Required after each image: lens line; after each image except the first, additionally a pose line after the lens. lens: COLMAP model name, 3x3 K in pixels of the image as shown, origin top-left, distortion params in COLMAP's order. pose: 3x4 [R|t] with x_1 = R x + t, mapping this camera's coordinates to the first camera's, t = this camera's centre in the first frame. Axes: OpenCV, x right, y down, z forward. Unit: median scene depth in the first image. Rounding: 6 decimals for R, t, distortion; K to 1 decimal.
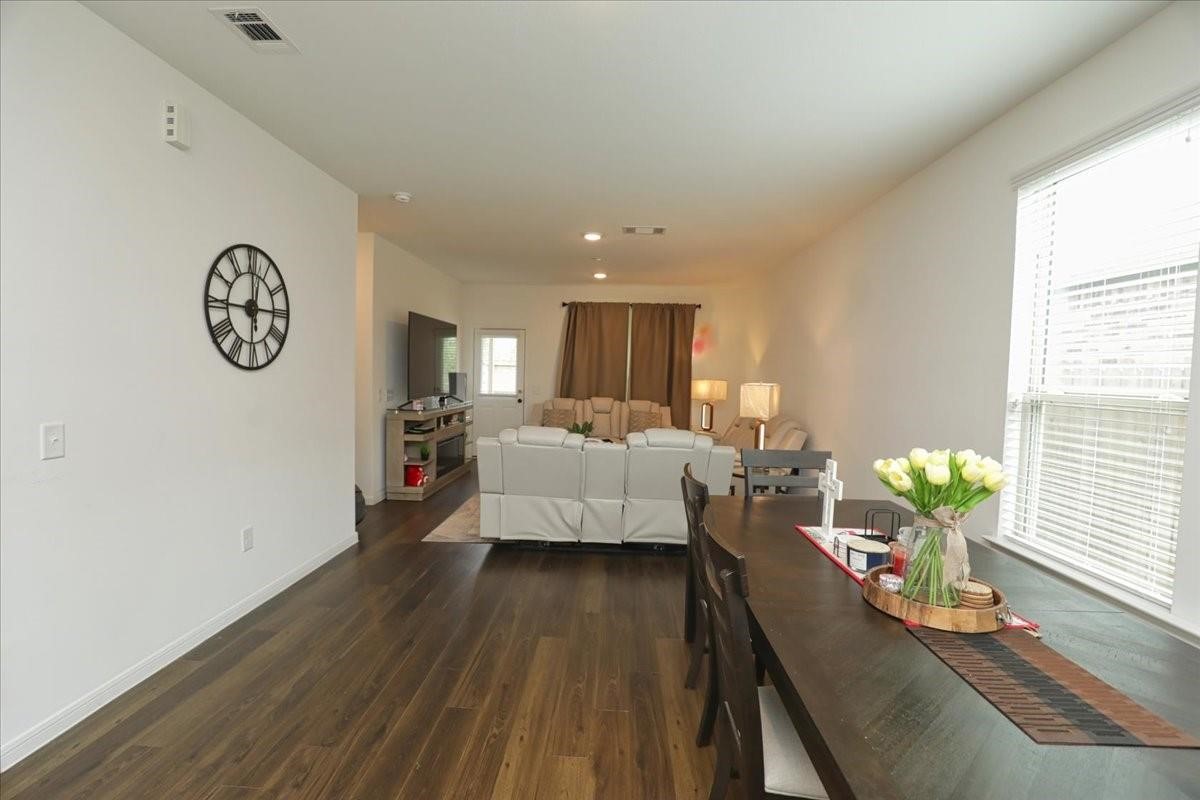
lens RADIAL K [[549.2, 0, 596.5], [0, 549.2, 398.7], [0, 0, 1]] dist [-0.029632, 0.000398]
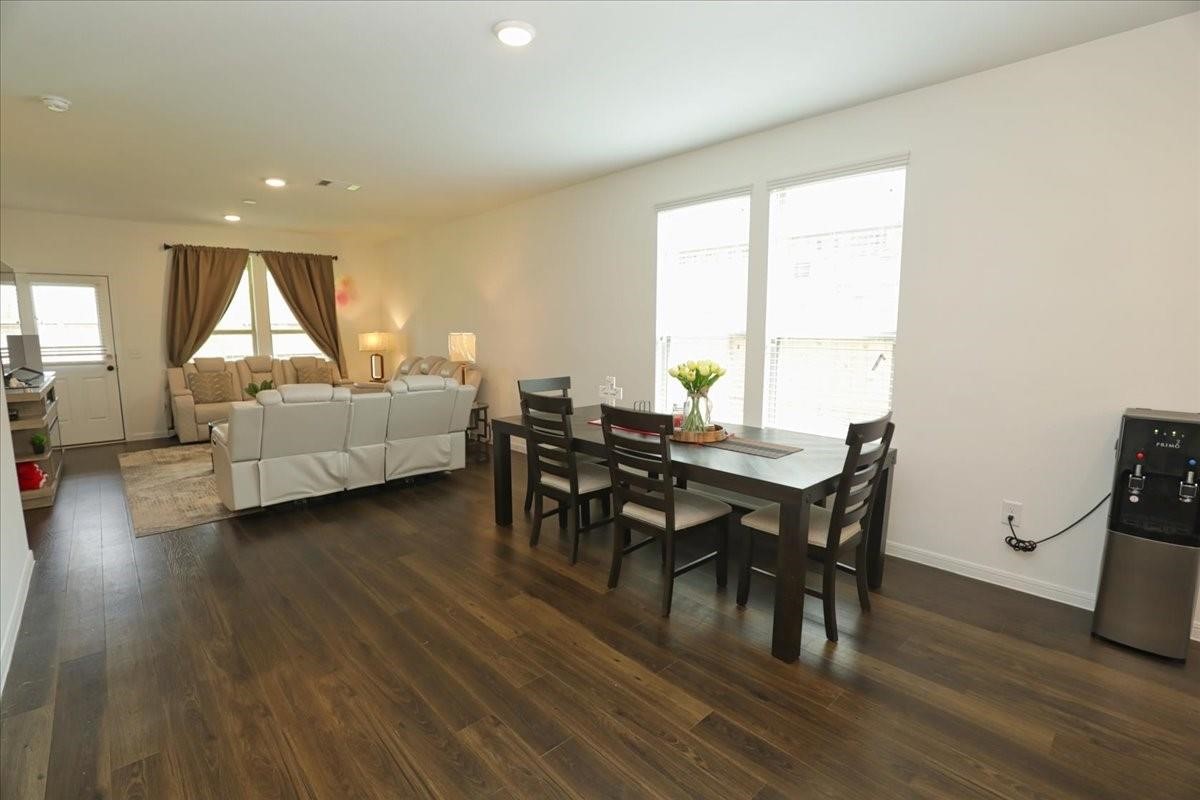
lens RADIAL K [[549.2, 0, 596.5], [0, 549.2, 398.7], [0, 0, 1]] dist [-0.029632, 0.000398]
pose [[0.706188, -0.117753, 0.698164, -0.387336], [0.053240, 0.992113, 0.113479, -0.006093], [-0.706020, -0.042967, 0.706887, -0.071591]]
